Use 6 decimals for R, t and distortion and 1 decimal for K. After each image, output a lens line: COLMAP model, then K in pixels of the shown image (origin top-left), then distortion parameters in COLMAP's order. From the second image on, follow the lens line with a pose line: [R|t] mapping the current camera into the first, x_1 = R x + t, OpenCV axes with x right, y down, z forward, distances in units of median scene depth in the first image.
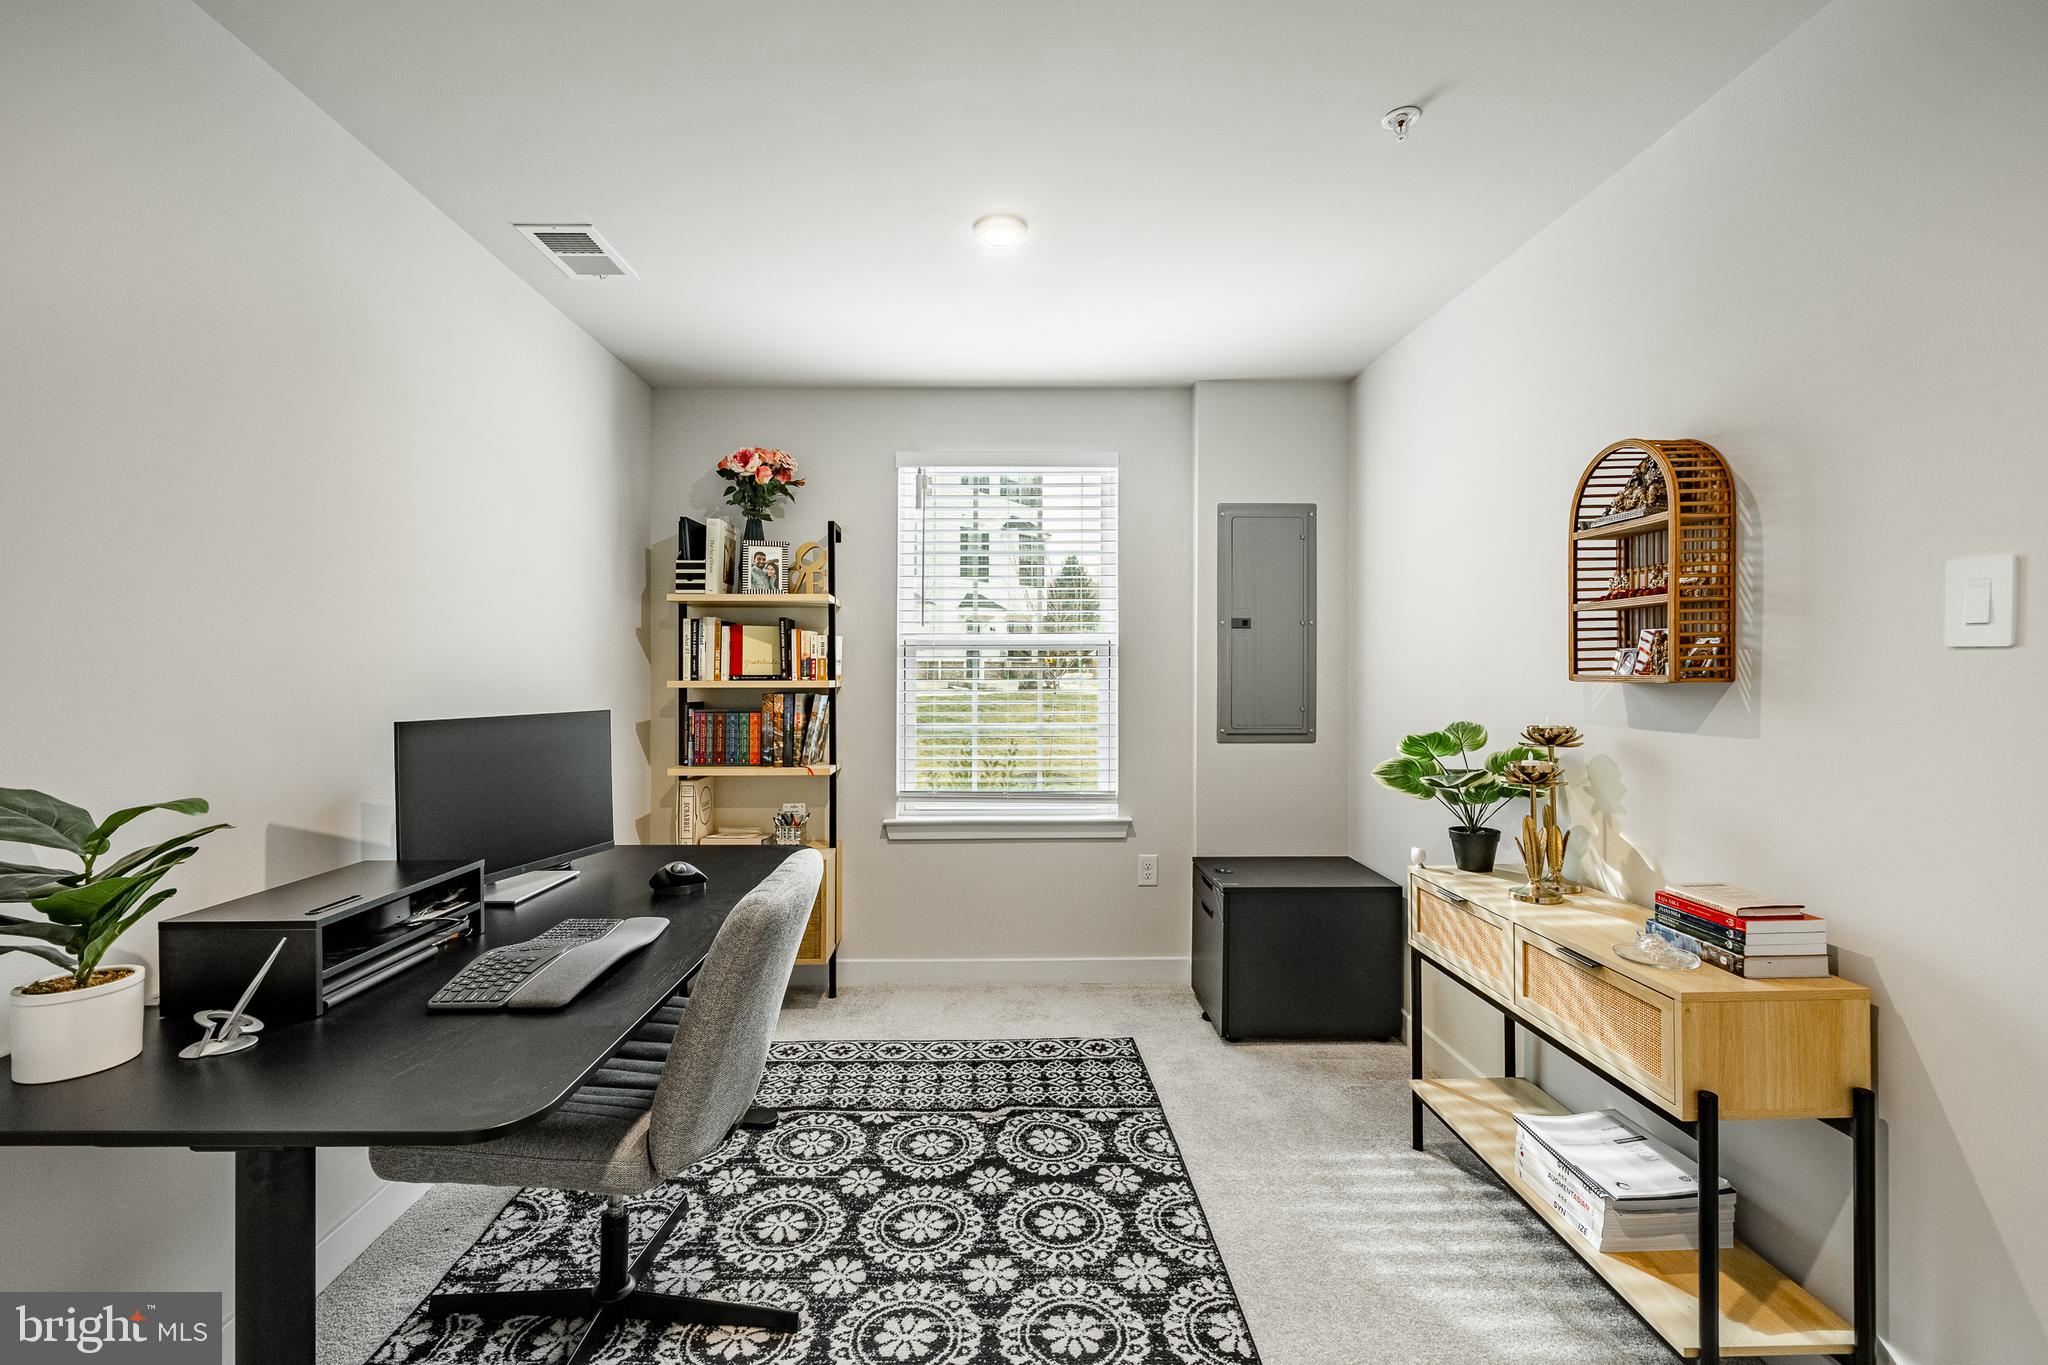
lens RADIAL K [[877.1, 0, 1027.2], [0, 877.1, 671.3], [0, 0, 1]] dist [-0.007180, -0.000135]
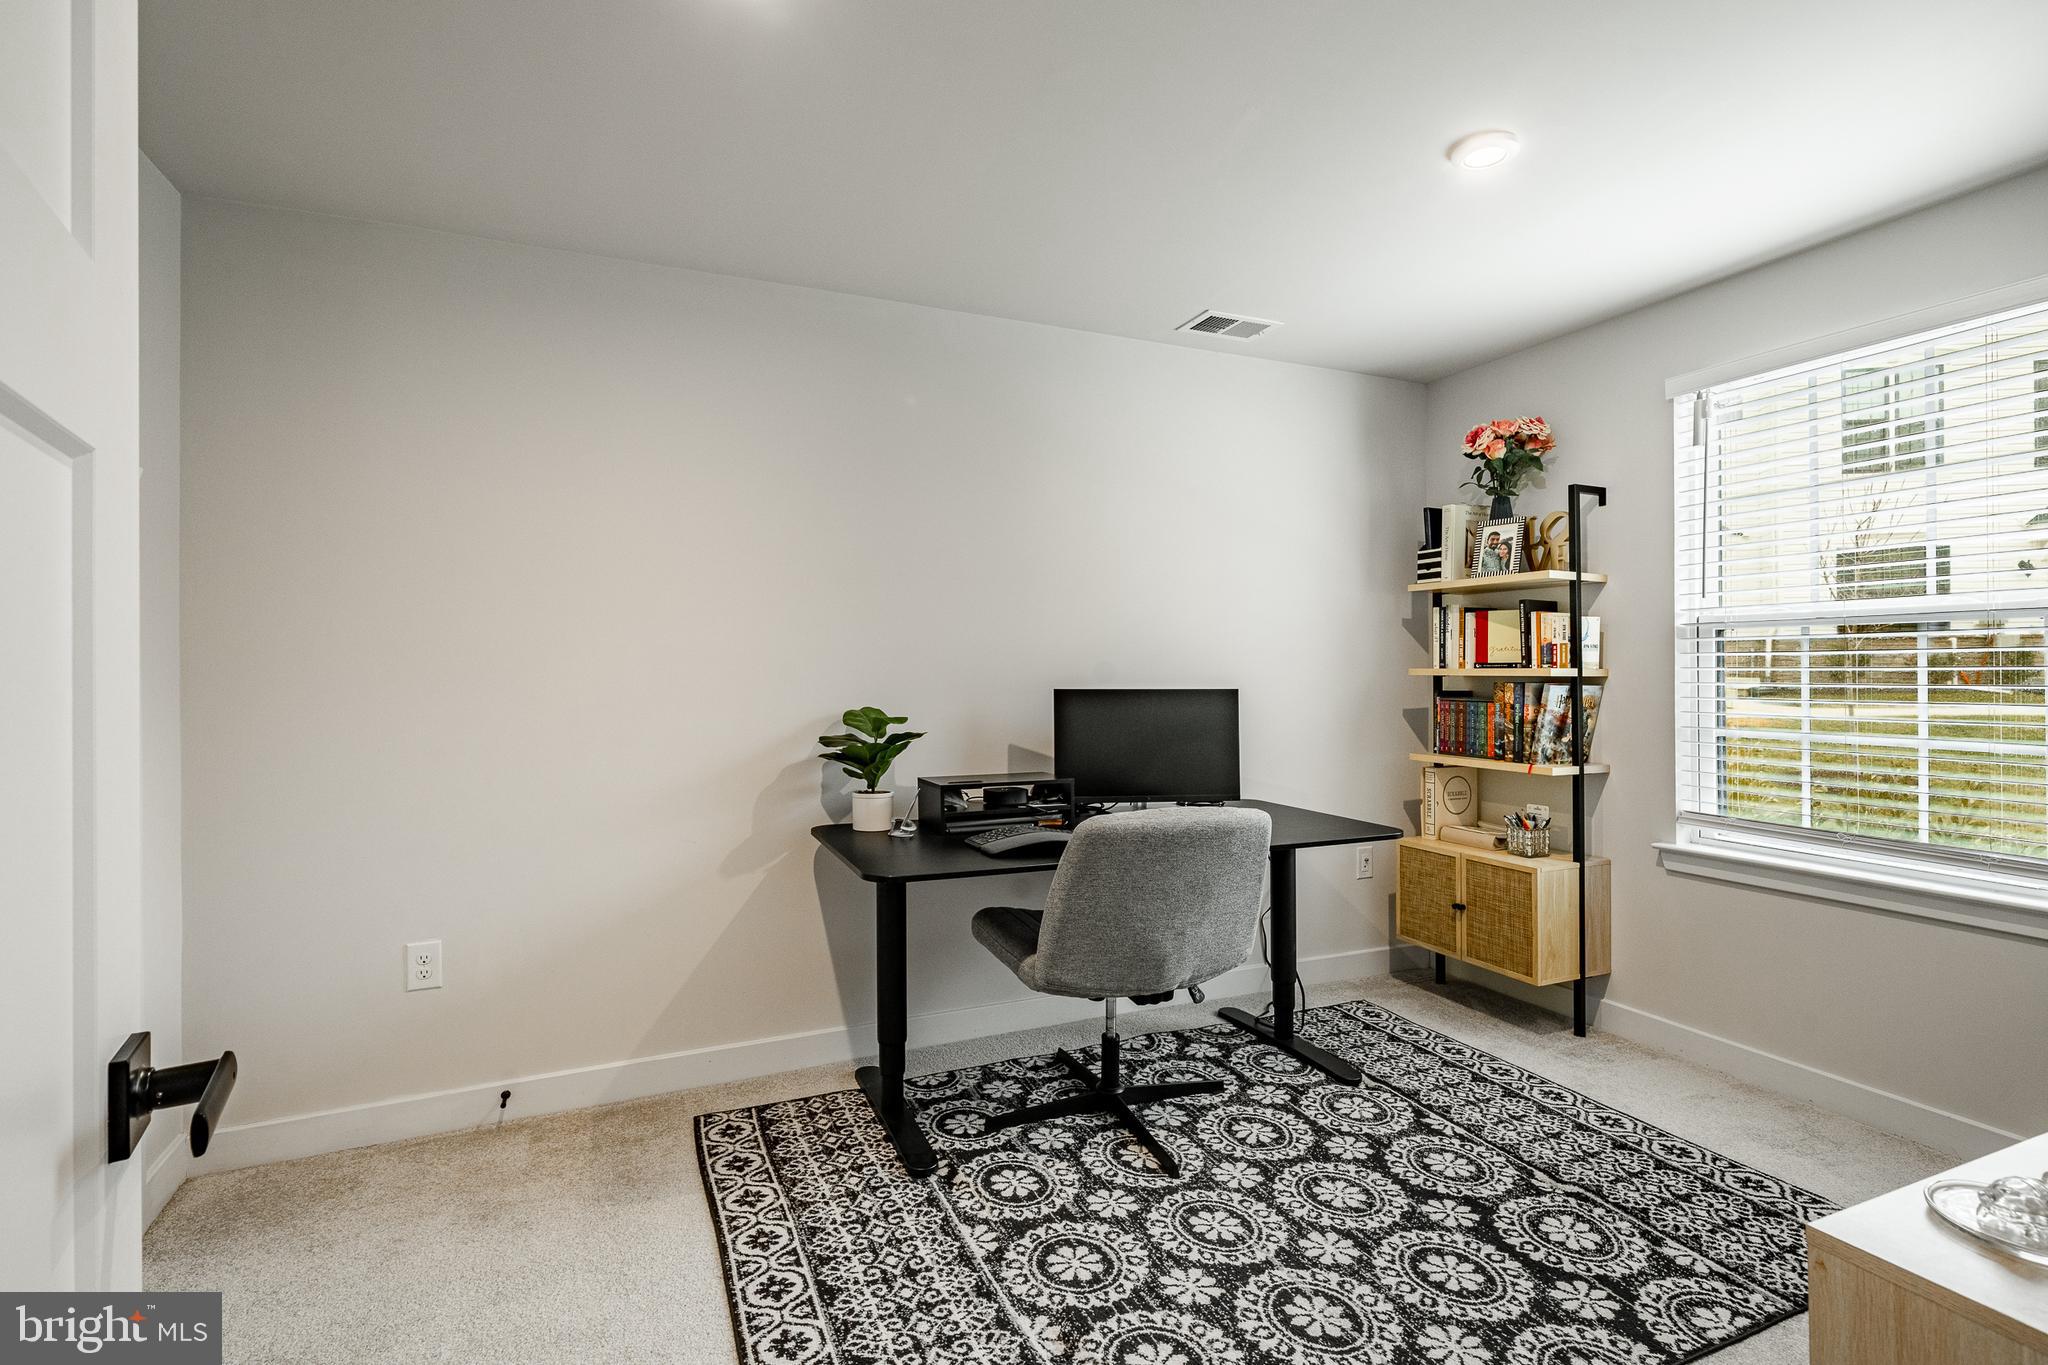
lens RADIAL K [[983.7, 0, 1026.2], [0, 983.7, 678.2], [0, 0, 1]] dist [-0.004610, 0.000010]
pose [[0.363743, 0.007817, -0.931467, 0.636603], [0.001229, 0.999960, 0.008872, 0.014002], [0.931499, -0.004371, 0.363719, 0.188913]]
